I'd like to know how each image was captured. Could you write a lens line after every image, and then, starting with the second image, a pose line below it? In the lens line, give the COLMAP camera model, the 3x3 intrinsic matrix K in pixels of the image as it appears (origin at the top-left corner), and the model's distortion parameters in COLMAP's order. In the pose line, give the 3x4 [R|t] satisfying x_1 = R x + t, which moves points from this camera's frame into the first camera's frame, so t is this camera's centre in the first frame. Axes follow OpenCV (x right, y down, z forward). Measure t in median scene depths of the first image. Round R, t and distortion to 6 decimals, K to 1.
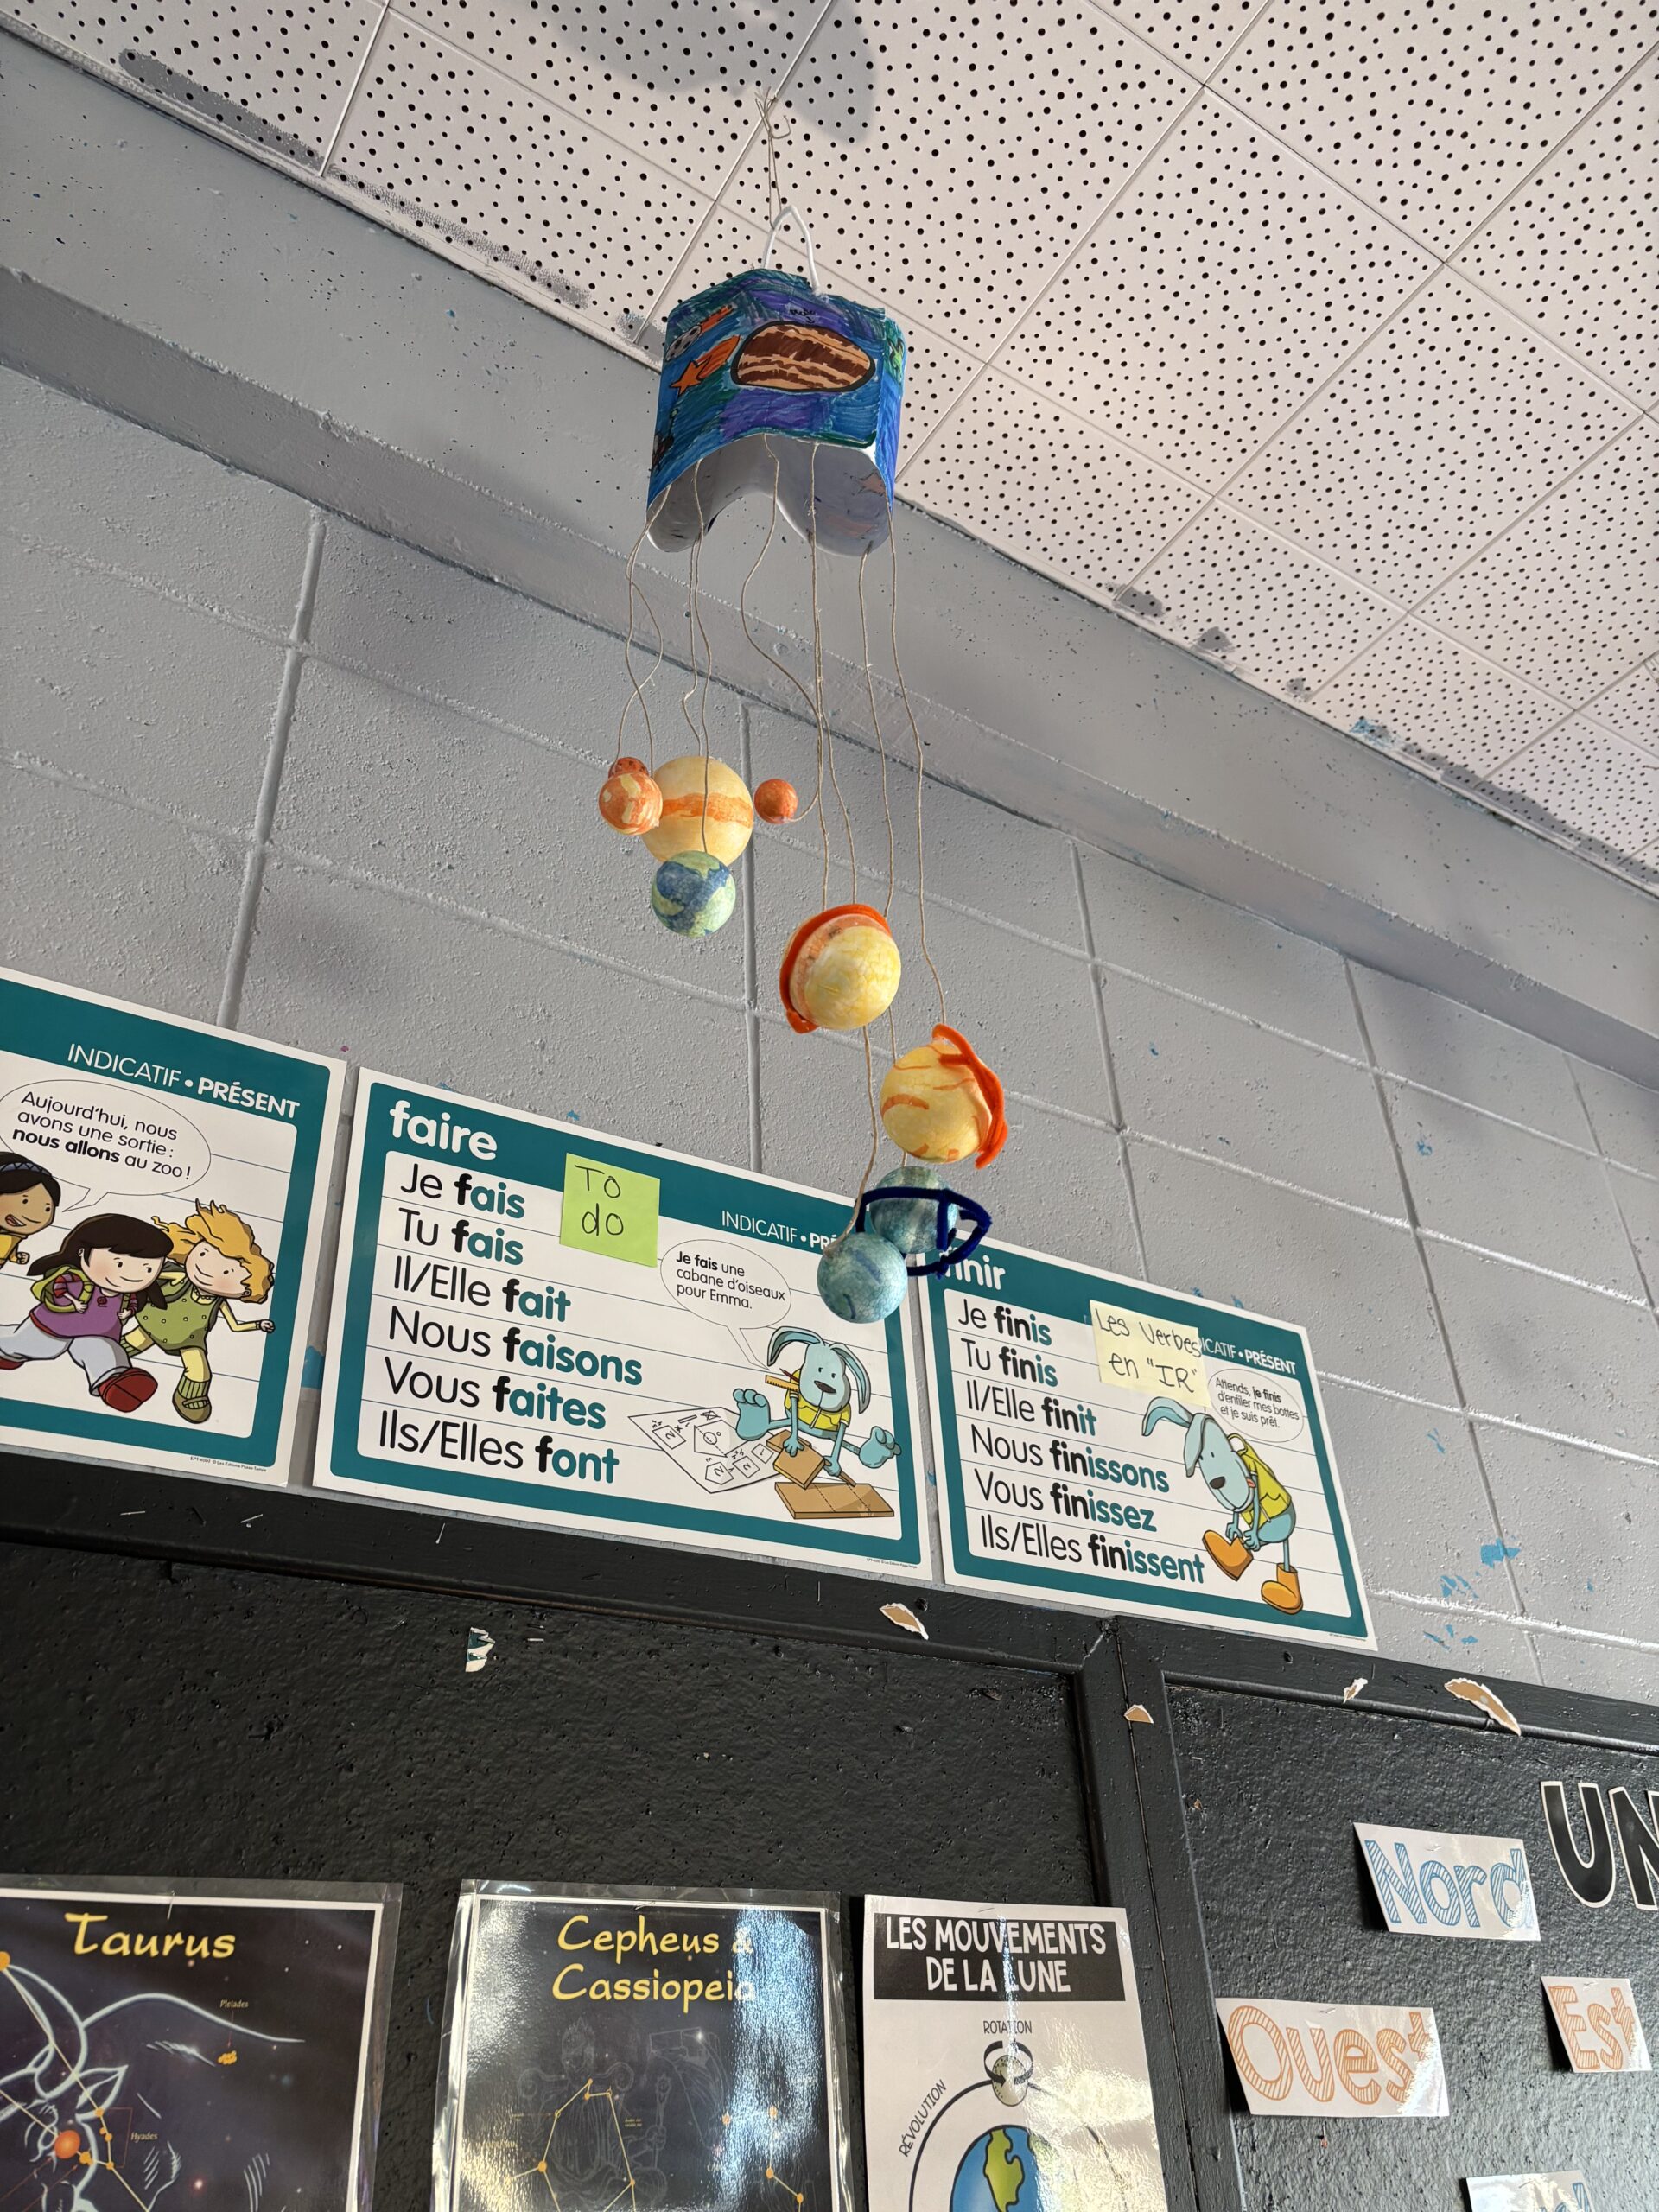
lens RADIAL K [[1665.3, 0, 823.5], [0, 1665.3, 1104.9], [0, 0, 1]] dist [0.018197, -0.030872]
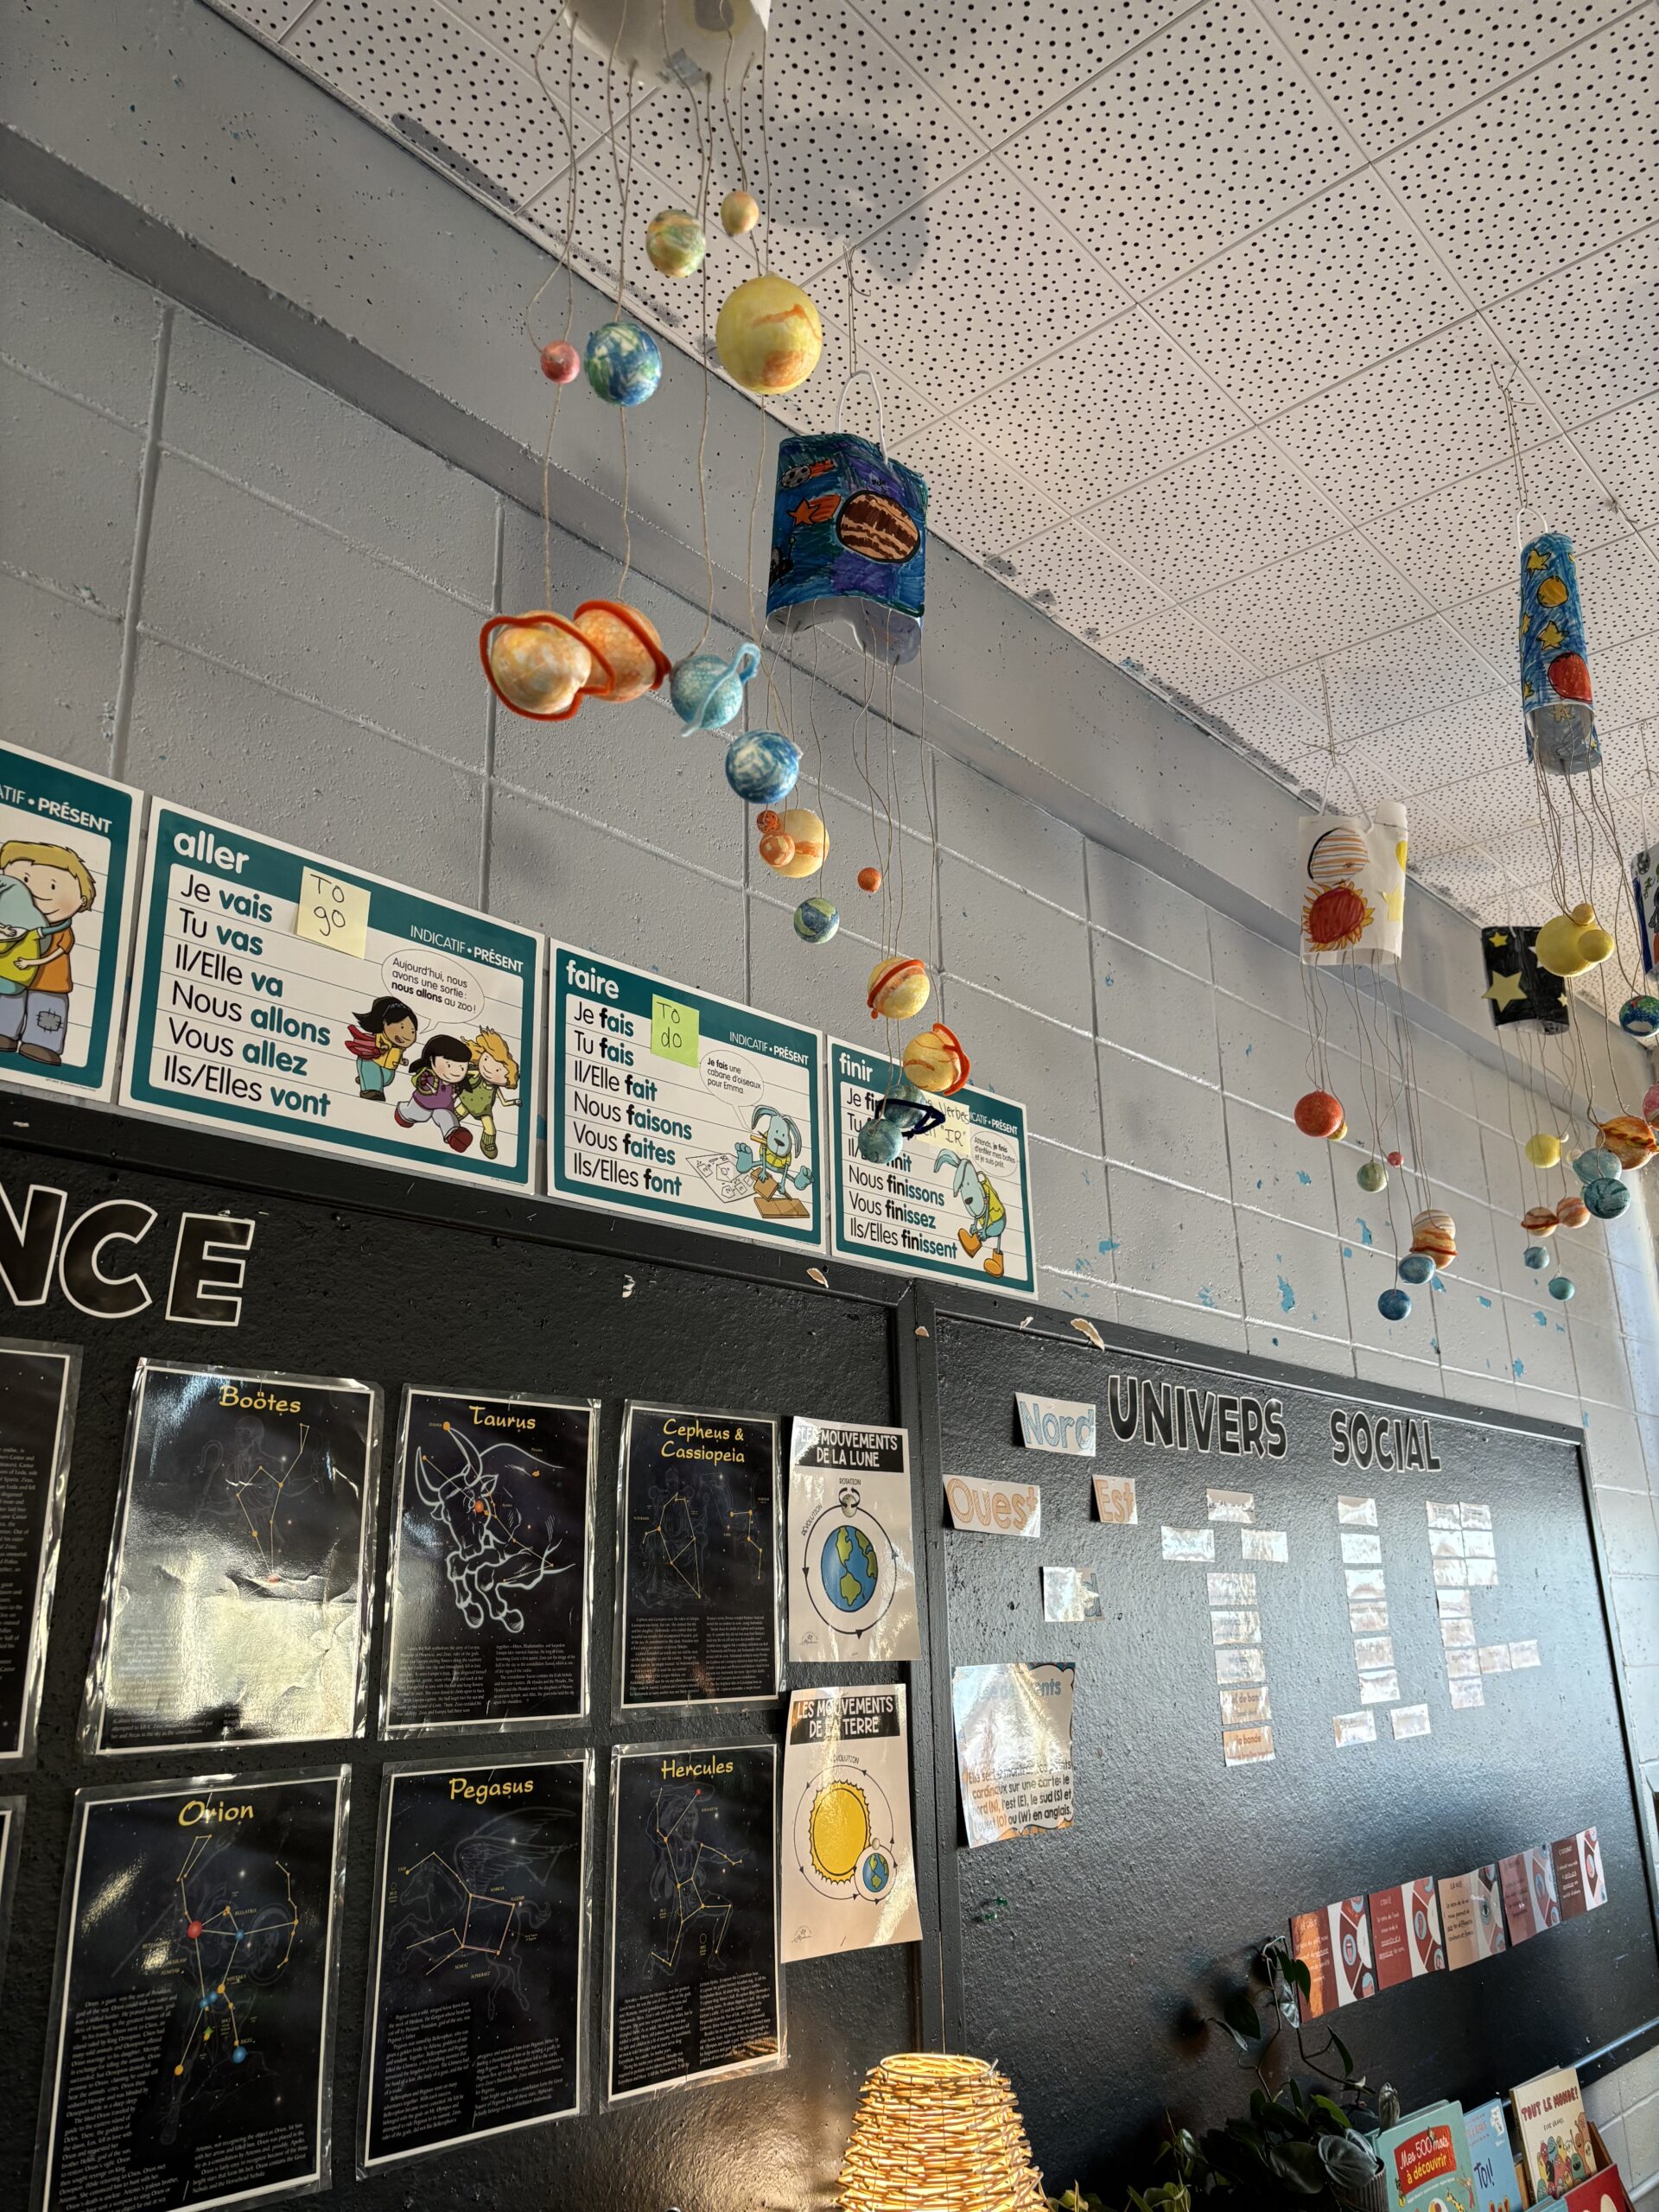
lens RADIAL K [[1665.3, 0, 824.0], [0, 1665.3, 1108.8], [0, 0, 1]] dist [0.018197, -0.030872]
pose [[0.963953, 0.103657, 0.245049, -0.341548], [-0.165129, 0.955227, 0.245507, -0.261990], [-0.208629, -0.277122, 0.937911, -0.543943]]
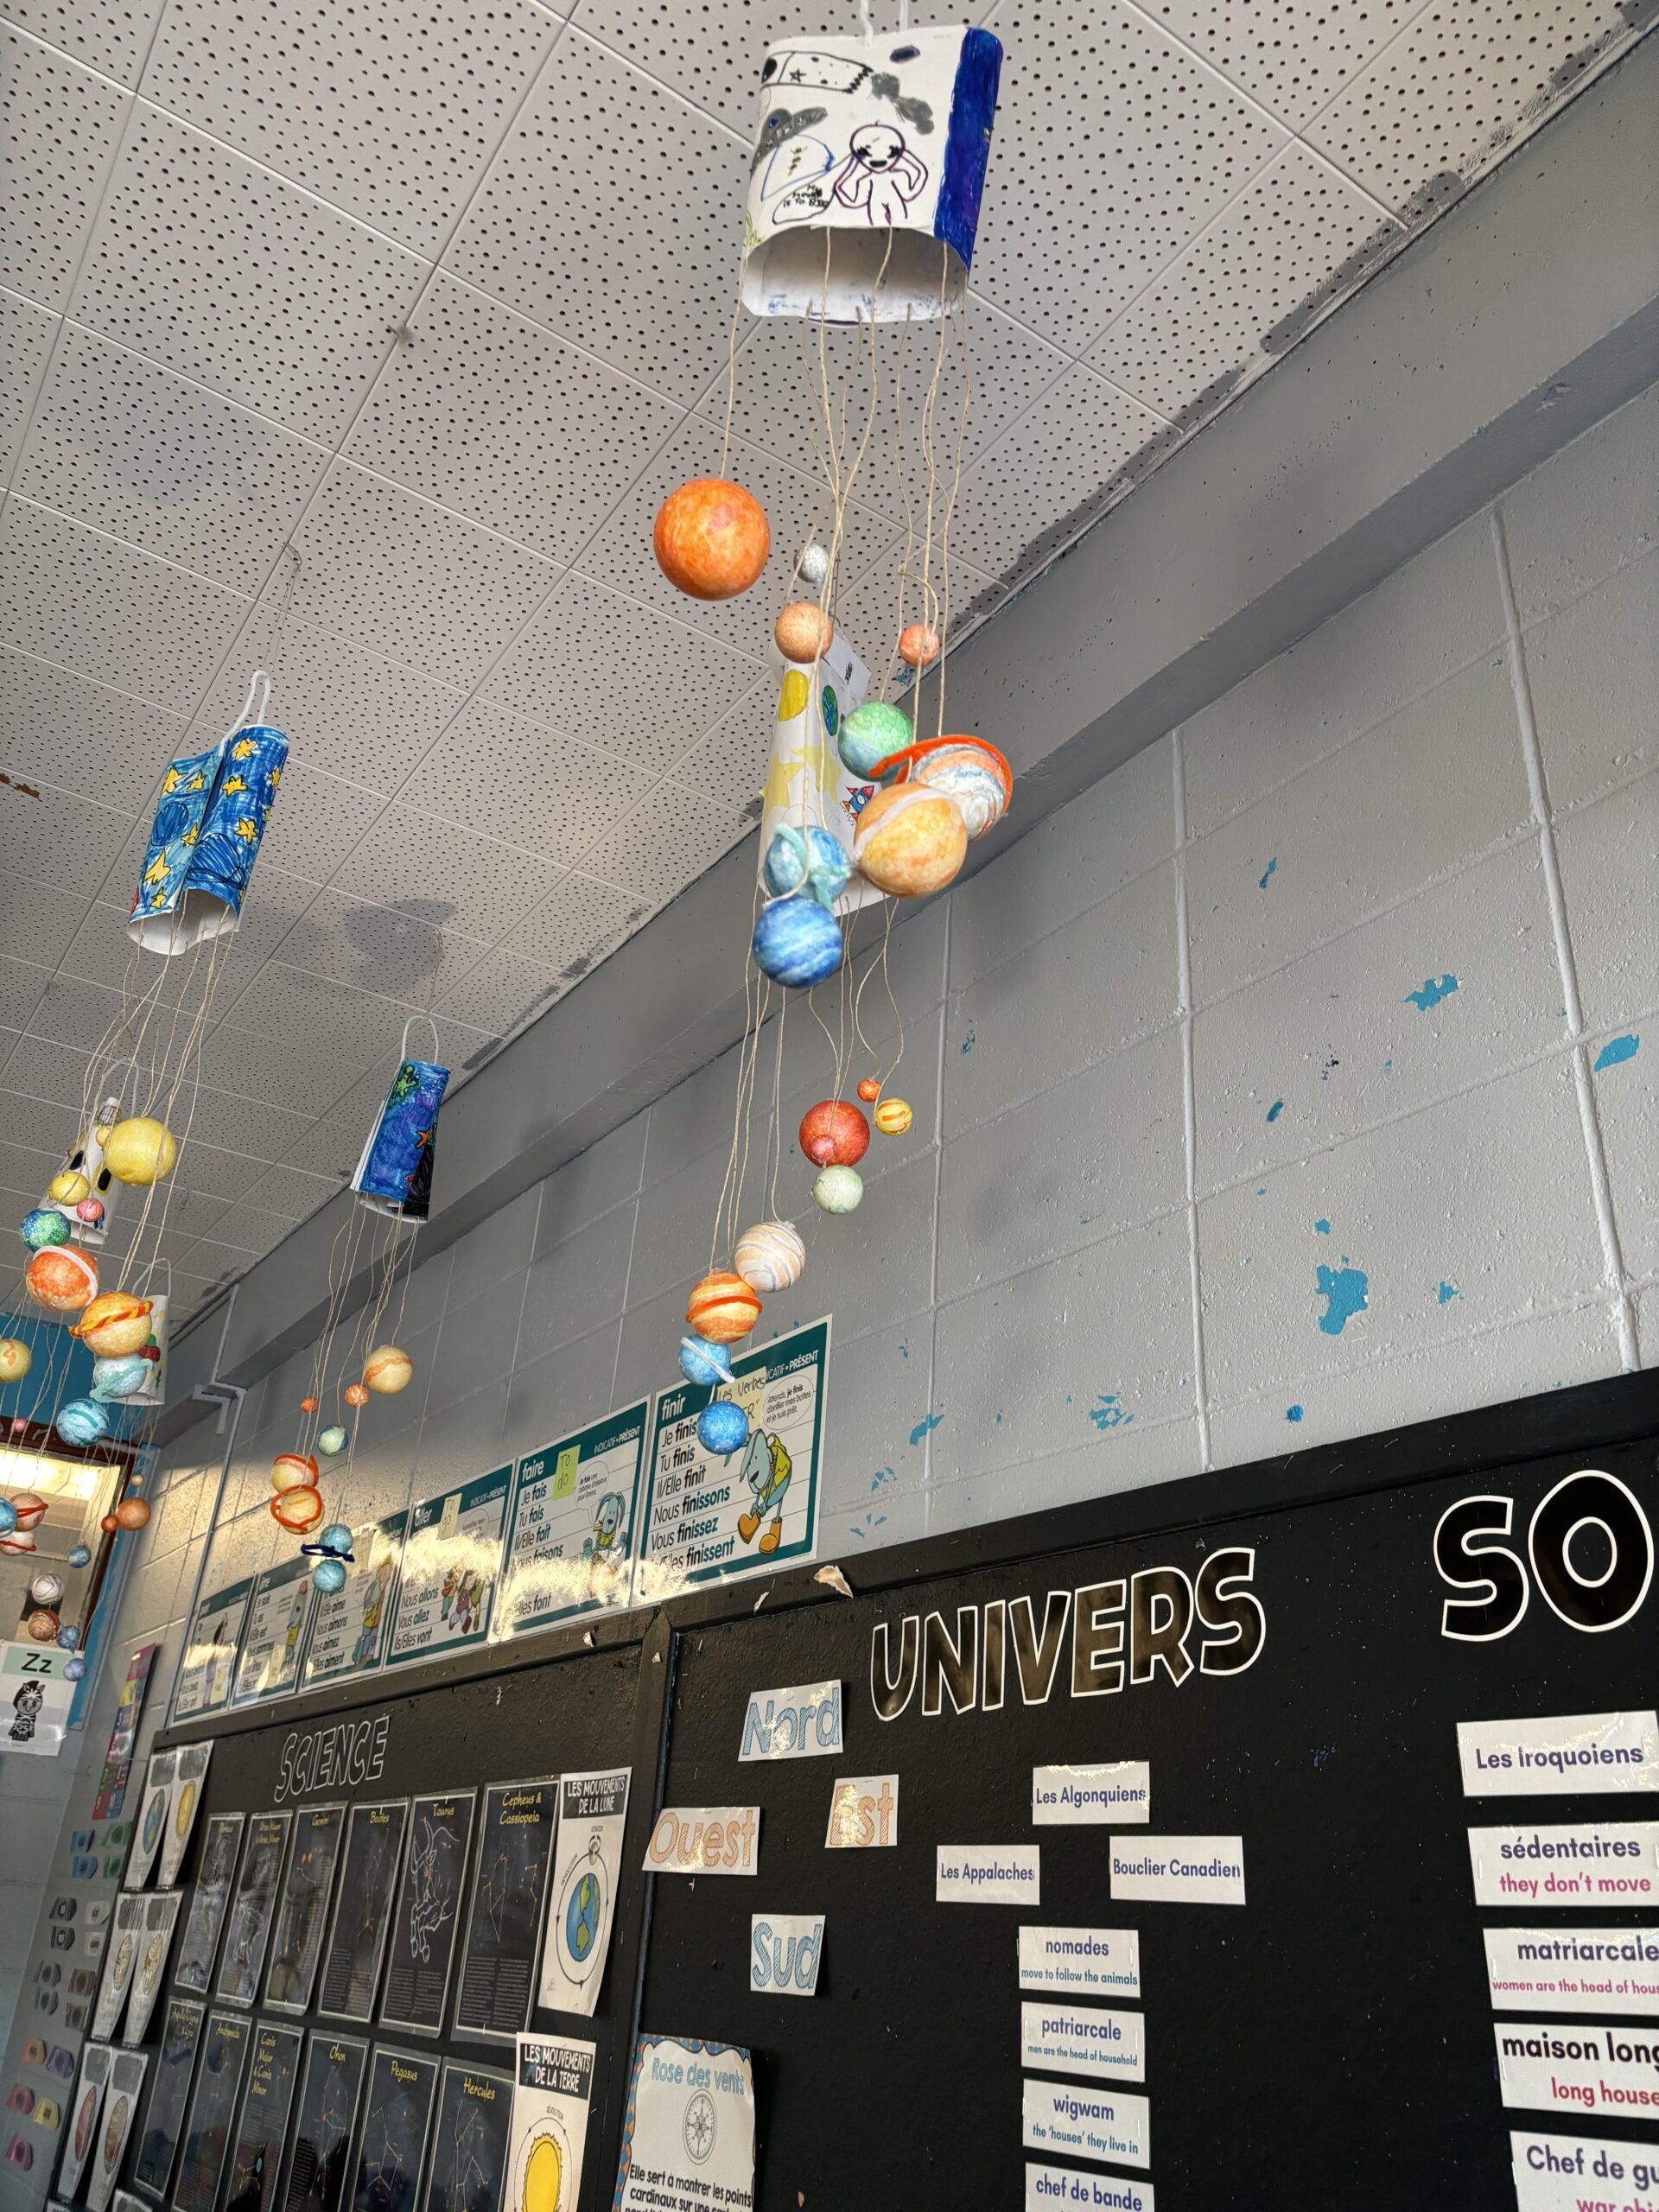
lens RADIAL K [[1665.3, 0, 842.6], [0, 1665.3, 1102.9], [0, 0, 1]] dist [0.018197, -0.030872]
pose [[0.039958, -0.415428, -0.908748, 1.829247], [0.499727, 0.795870, -0.341854, 0.535750], [0.865261, -0.440466, 0.239402, 0.897586]]
